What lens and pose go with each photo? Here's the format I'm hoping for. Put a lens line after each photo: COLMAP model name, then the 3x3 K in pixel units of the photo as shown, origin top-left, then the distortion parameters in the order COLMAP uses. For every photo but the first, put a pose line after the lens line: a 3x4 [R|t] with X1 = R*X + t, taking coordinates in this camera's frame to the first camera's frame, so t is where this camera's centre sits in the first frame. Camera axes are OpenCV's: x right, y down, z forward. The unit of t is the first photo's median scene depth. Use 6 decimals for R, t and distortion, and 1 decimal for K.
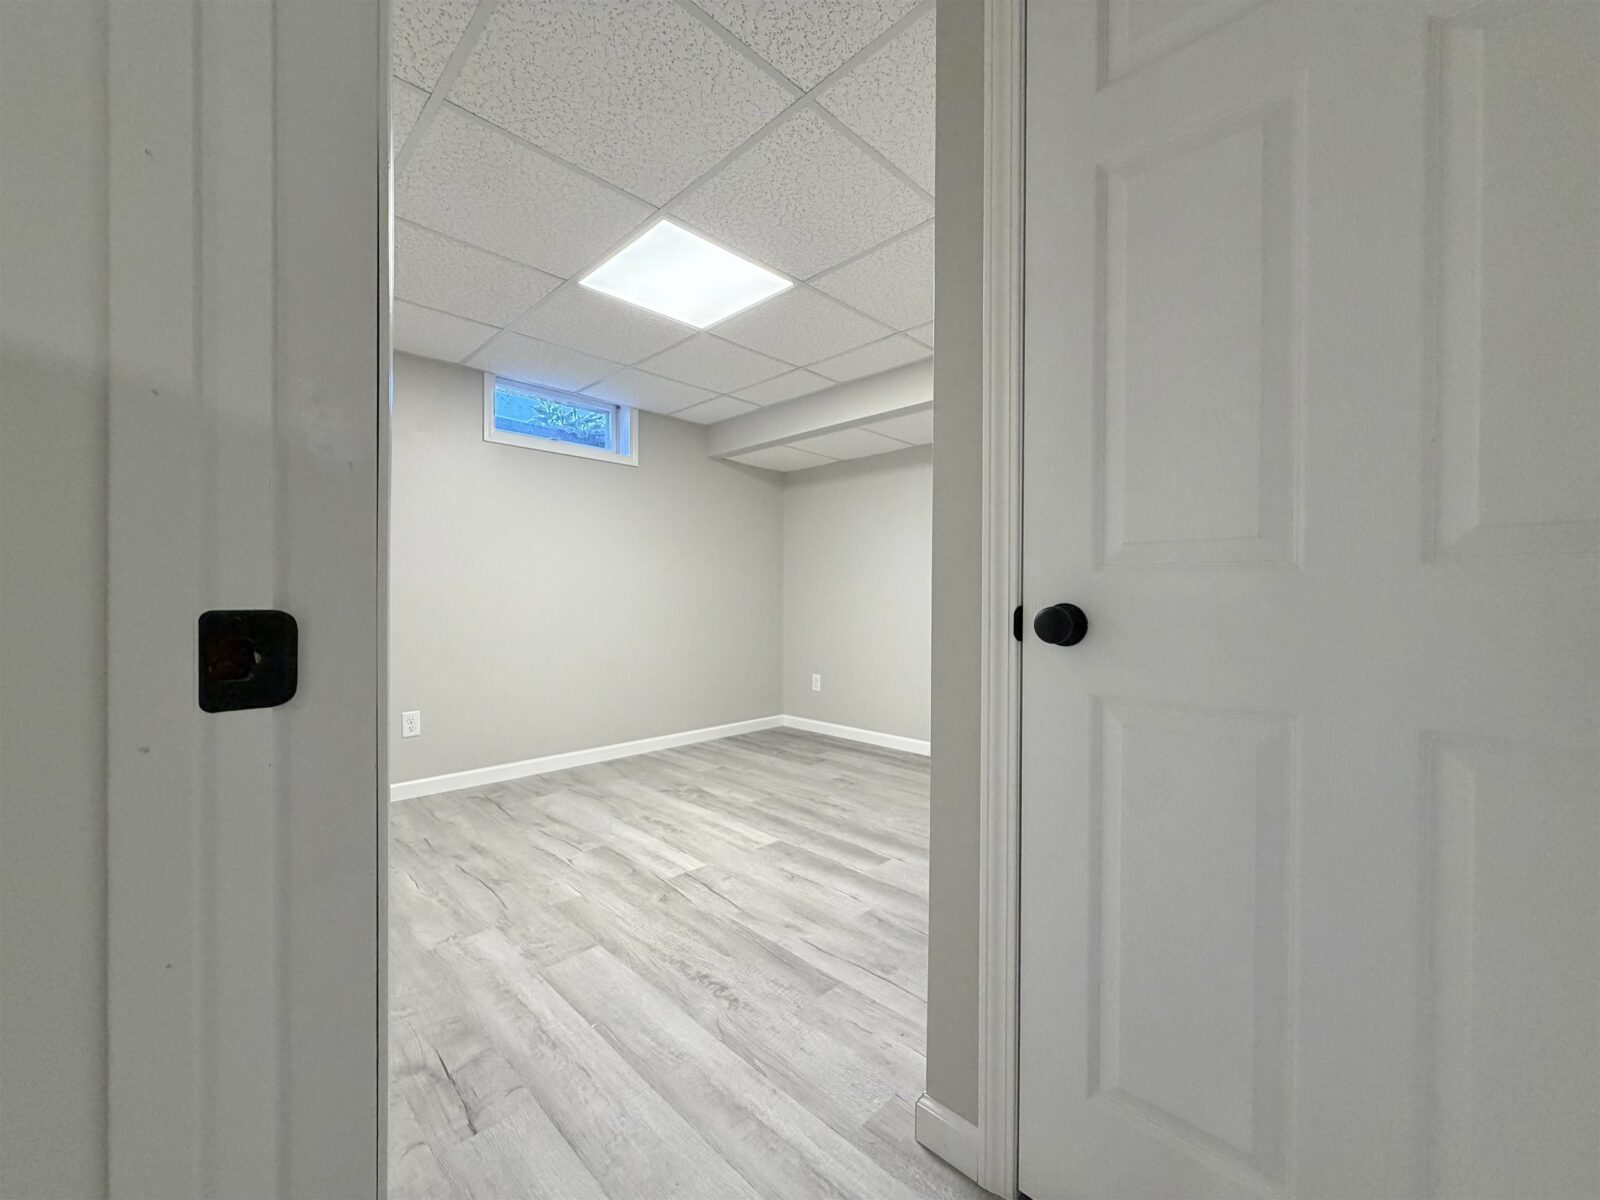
lens RADIAL K [[629.9, 0, 802.9], [0, 629.9, 599.9], [0, 0, 1]] dist [-0.000238, 0.000416]
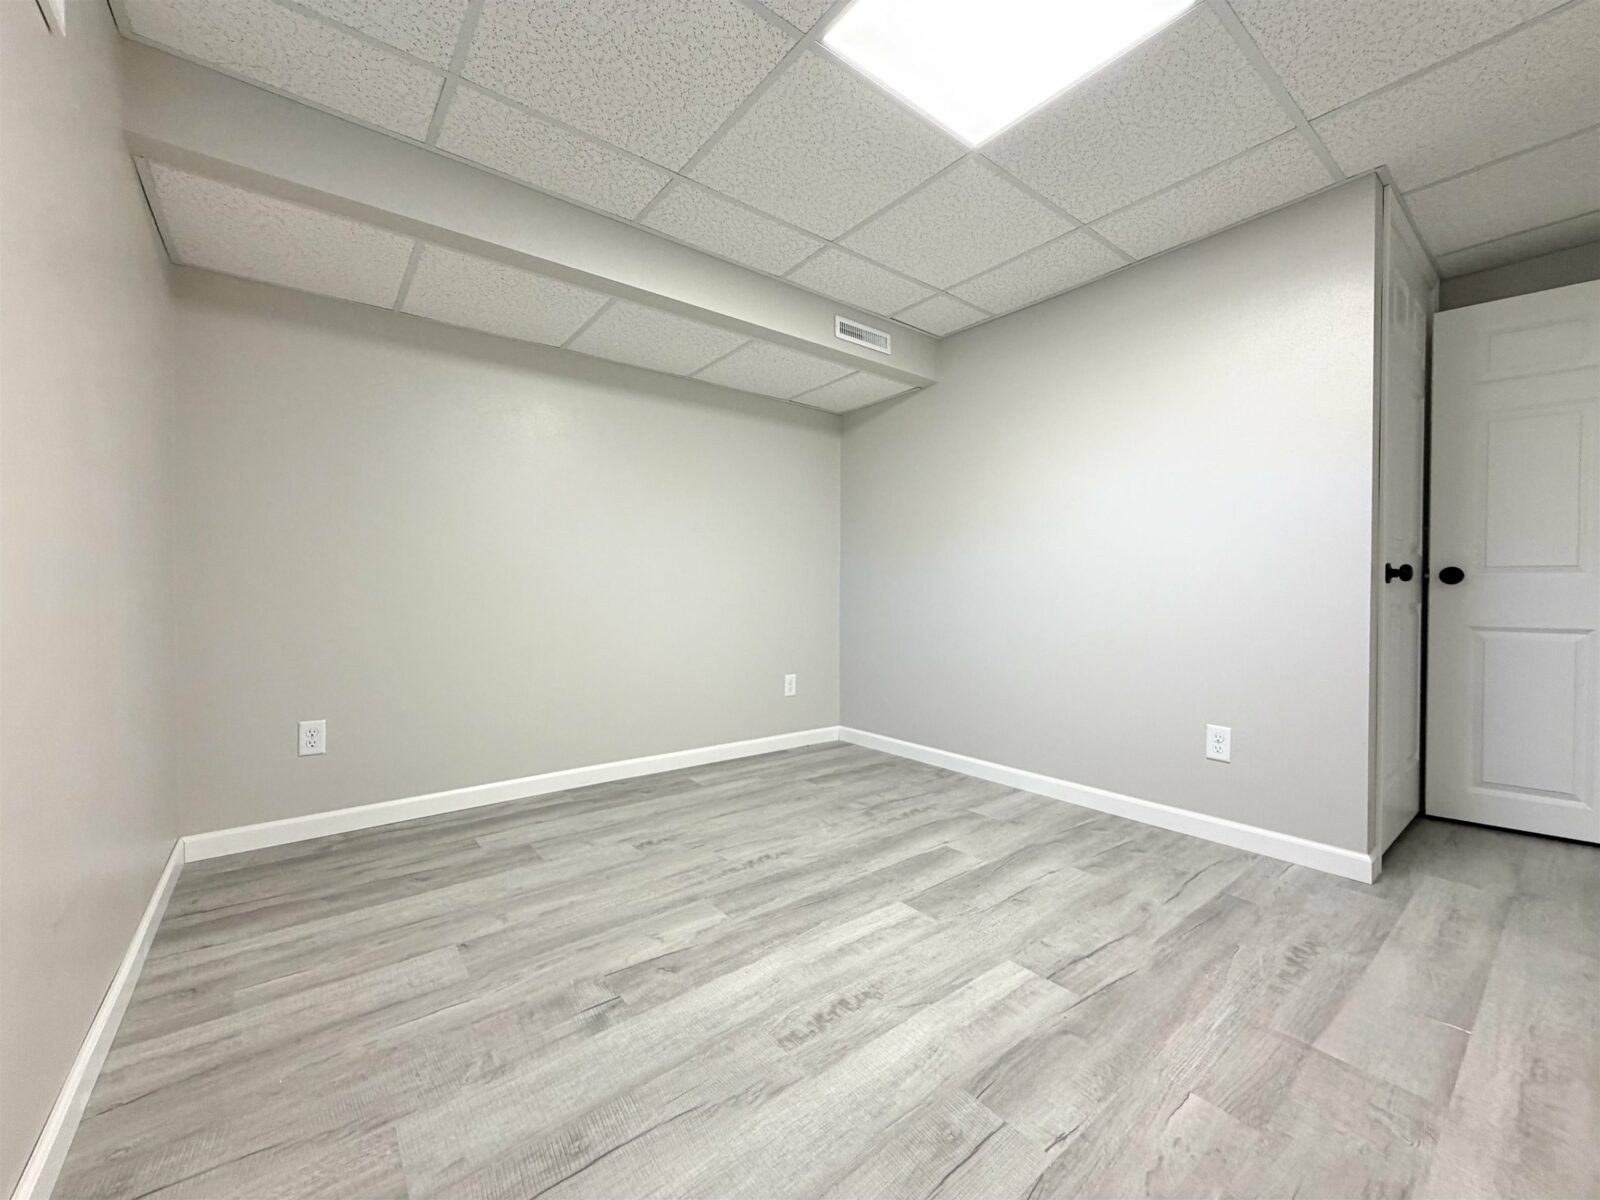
lens RADIAL K [[629.9, 0, 799.3], [0, 629.9, 595.2], [0, 0, 1]] dist [-0.000238, 0.000416]
pose [[0.138185, -0.015629, 0.990283, -0.703853], [0.003618, 0.999877, 0.015275, 0.026211], [-0.990400, 0.001472, 0.138224, 0.959142]]
